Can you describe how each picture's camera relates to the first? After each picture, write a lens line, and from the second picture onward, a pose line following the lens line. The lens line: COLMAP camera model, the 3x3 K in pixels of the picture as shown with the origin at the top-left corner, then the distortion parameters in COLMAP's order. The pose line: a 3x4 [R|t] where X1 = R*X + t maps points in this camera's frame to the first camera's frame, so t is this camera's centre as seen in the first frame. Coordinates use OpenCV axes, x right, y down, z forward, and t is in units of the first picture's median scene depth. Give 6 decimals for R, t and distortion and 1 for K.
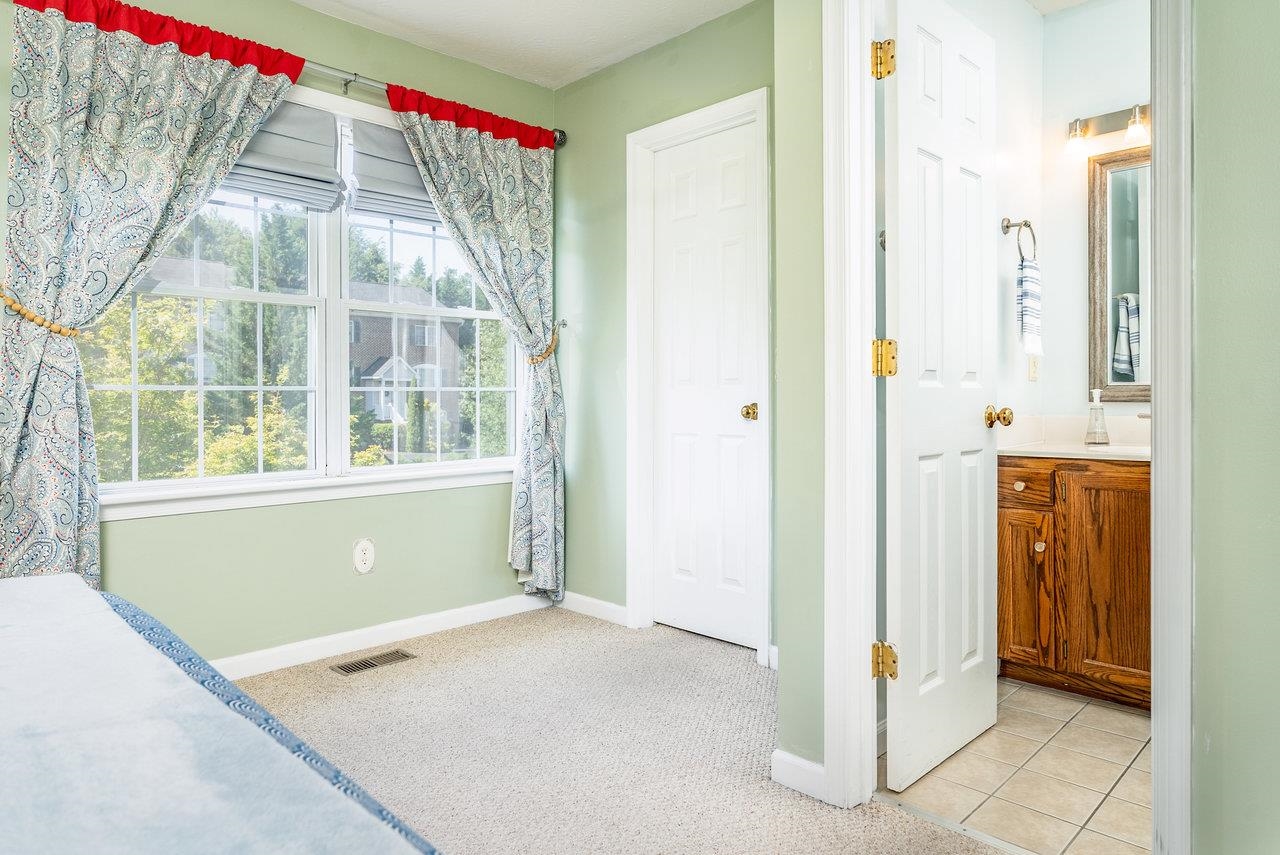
lens RADIAL K [[813.4, 0, 638.8], [0, 813.4, 398.0], [0, 0, 1]] dist [0.001949, 0.001798]
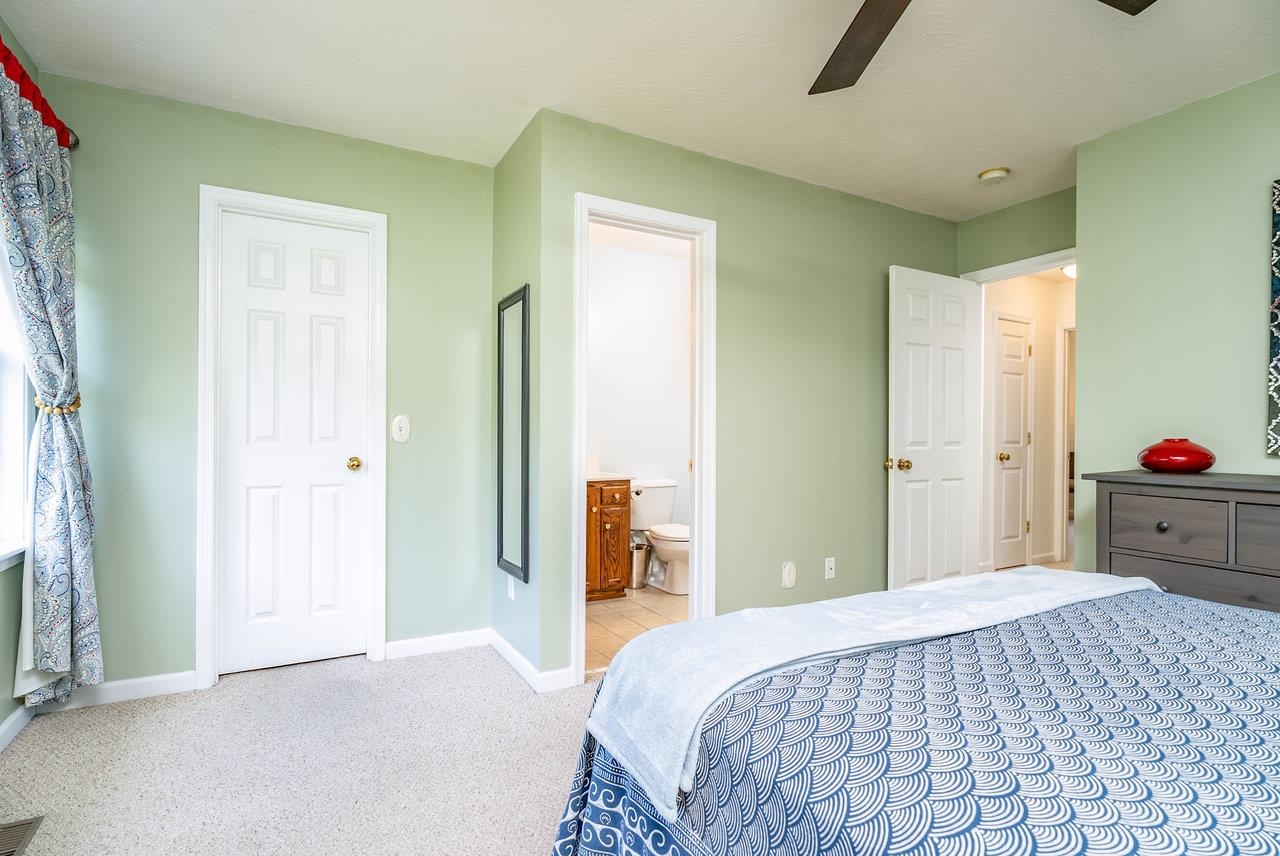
lens RADIAL K [[619.4, 0, 640.0], [0, 619.4, 428.0], [0, 0, 1]] dist [0.041313, 0.000107]
pose [[0.283630, 0.019234, 0.958741, -0.753425], [-0.010453, 0.999801, -0.016966, -0.030640], [-0.958877, -0.005209, 0.283775, 0.351833]]
